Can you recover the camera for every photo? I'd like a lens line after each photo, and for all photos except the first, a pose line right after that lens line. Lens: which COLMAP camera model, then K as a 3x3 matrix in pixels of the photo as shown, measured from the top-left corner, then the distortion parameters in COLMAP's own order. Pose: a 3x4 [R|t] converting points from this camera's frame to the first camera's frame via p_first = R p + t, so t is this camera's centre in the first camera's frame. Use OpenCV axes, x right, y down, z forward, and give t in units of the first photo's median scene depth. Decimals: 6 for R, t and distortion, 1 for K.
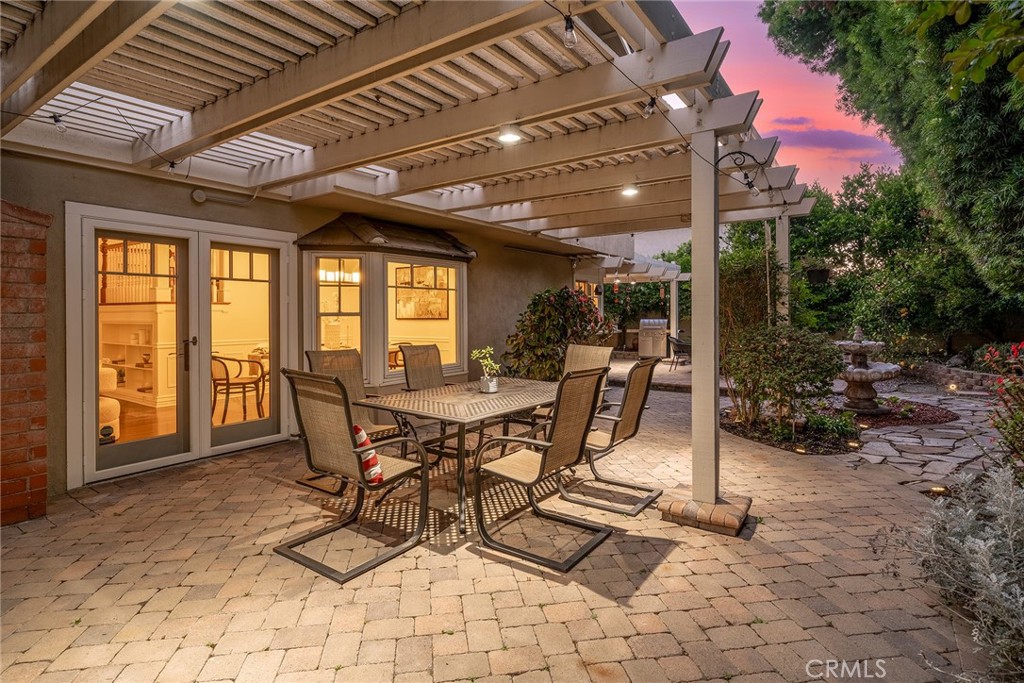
lens RADIAL K [[521.3, 0, 511.1], [0, 521.3, 312.4], [0, 0, 1]] dist [0.000470, 0.000025]
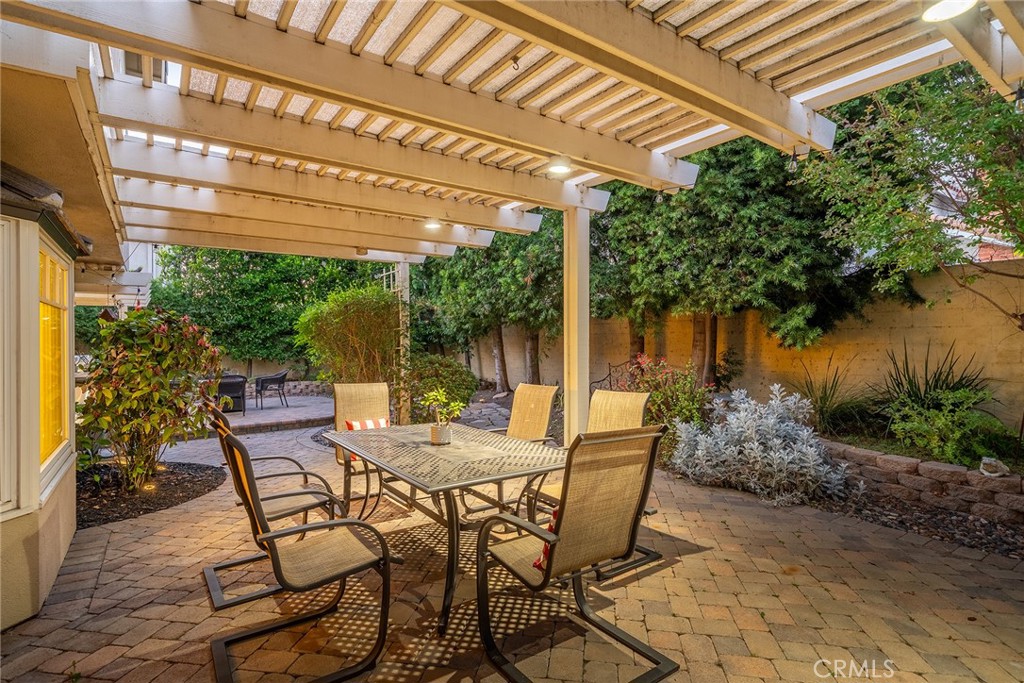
lens RADIAL K [[503.5, 0, 512.0], [0, 503.5, 341.5], [0, 0, 1]] dist [-0.000154, -0.000140]
pose [[0.331336, -0.005209, 0.943498, -1.032923], [0.004723, 0.999981, 0.003862, -0.017277], [-0.943501, 0.003177, 0.331355, 0.852642]]
